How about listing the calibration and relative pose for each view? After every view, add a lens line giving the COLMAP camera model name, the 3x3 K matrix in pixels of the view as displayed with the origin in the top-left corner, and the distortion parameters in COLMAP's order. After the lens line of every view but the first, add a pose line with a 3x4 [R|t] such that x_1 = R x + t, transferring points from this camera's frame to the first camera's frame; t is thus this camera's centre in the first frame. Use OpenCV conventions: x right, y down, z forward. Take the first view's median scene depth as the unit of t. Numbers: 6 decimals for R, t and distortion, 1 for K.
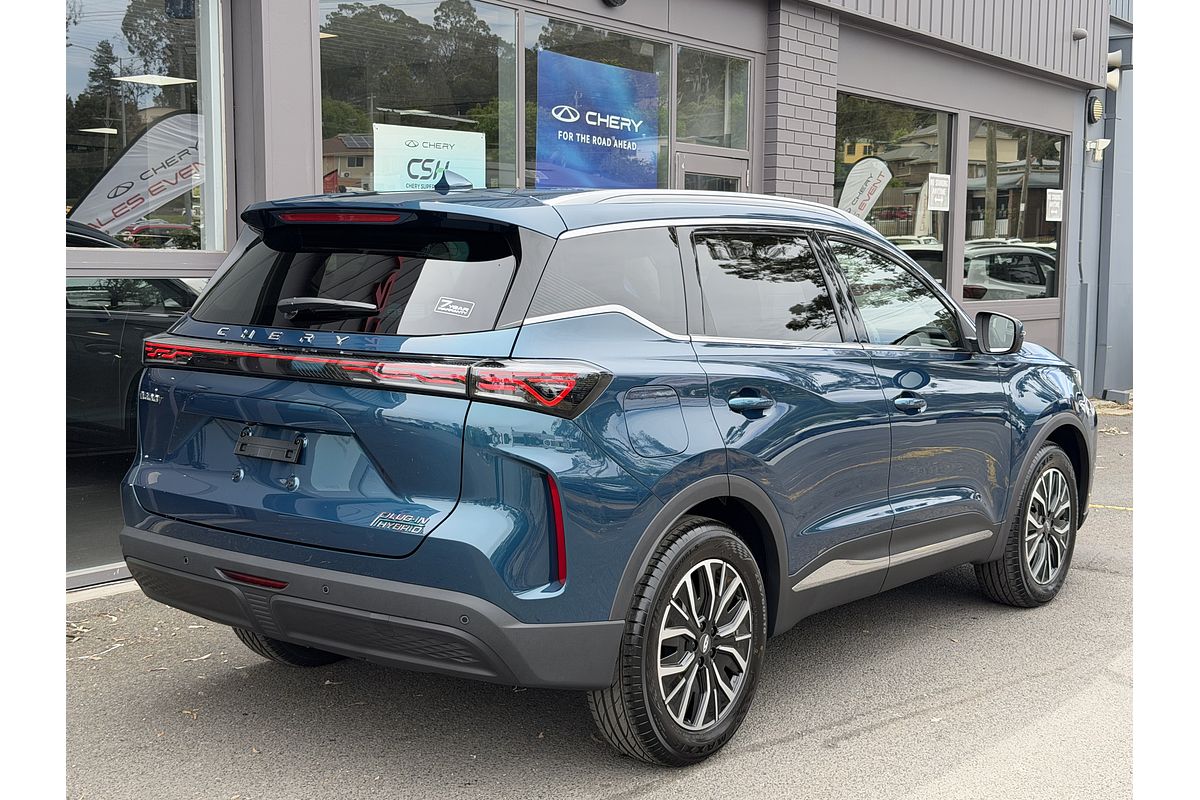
lens RADIAL K [[1495.4, 0, 595.2], [0, 1495.4, 405.0], [0, 0, 1]] dist [0.089317, 0.000000]
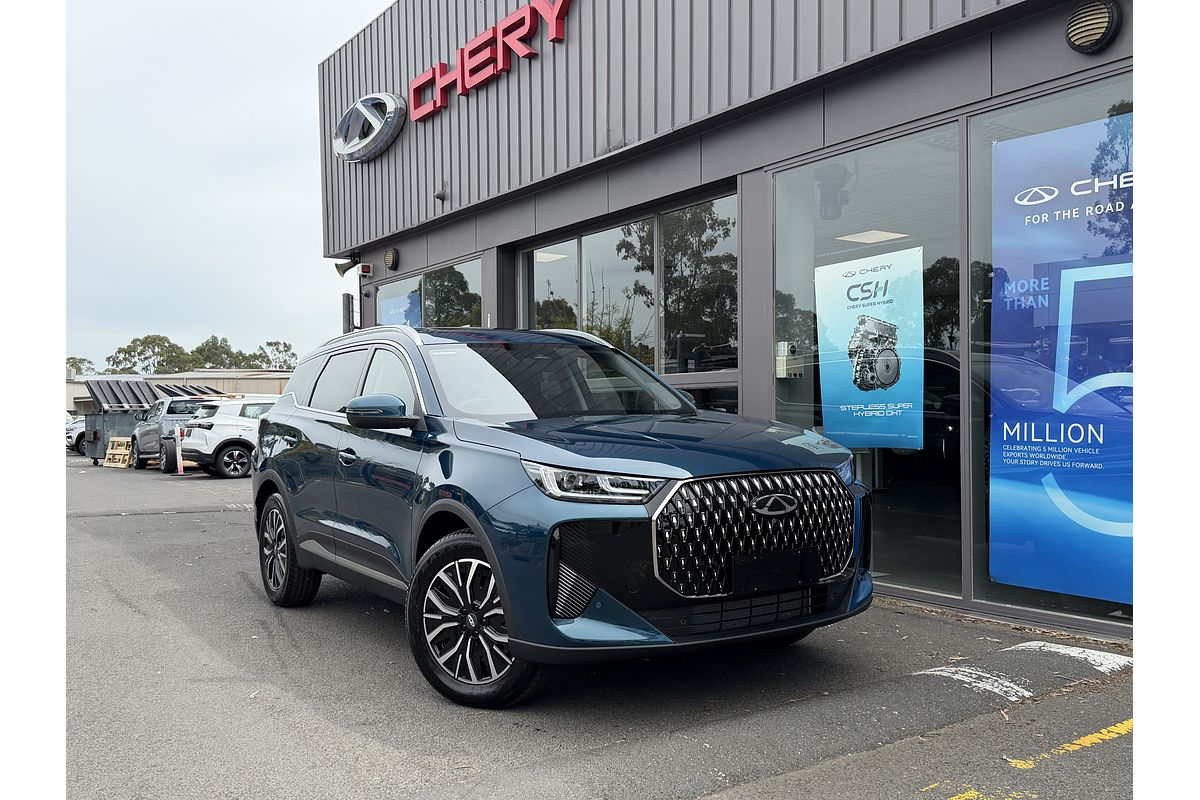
lens RADIAL K [[1012.8, 0, 601.0], [0, 1012.8, 395.8], [0, 0, 1]] dist [0.048739, -0.021327]
pose [[-0.329100, -0.021560, -0.944049, 1.057259], [-0.081003, 0.996699, 0.005476, -0.085238], [0.940814, 0.078273, -0.329760, 1.545735]]
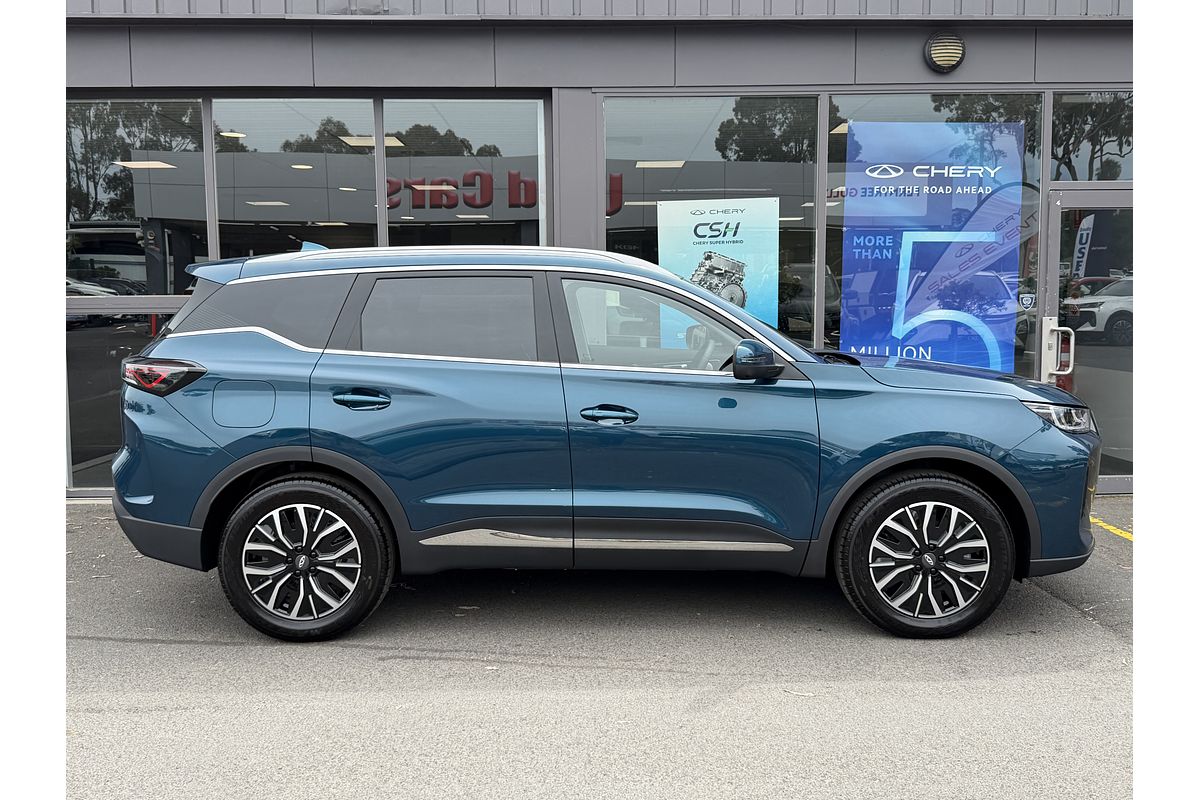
lens RADIAL K [[1076.6, 0, 600.9], [0, 1076.6, 402.4], [0, 0, 1]] dist [0.117896, -0.005538]
pose [[0.602302, 0.062938, -0.795783, 0.879421], [-0.061741, 0.997574, 0.032167, -0.038472], [0.795877, 0.029759, 0.604727, 0.476960]]
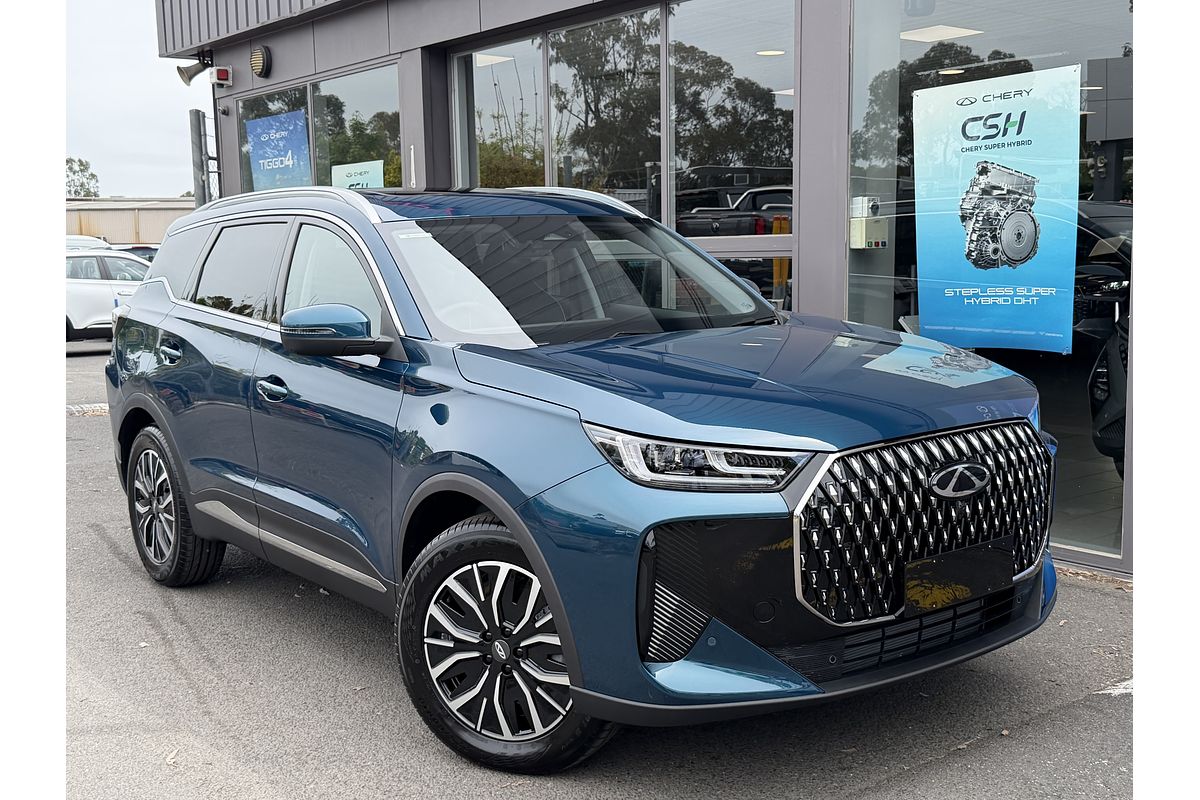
lens RADIAL K [[1286.0, 0, 595.2], [0, 1286.0, 401.8], [0, 0, 1]] dist [0.054002, 0.000000]
pose [[-0.258316, 0.113138, -0.959413, 0.967589], [-0.072653, 0.988031, 0.136074, -0.123570], [0.963325, 0.104854, -0.247004, 1.409299]]
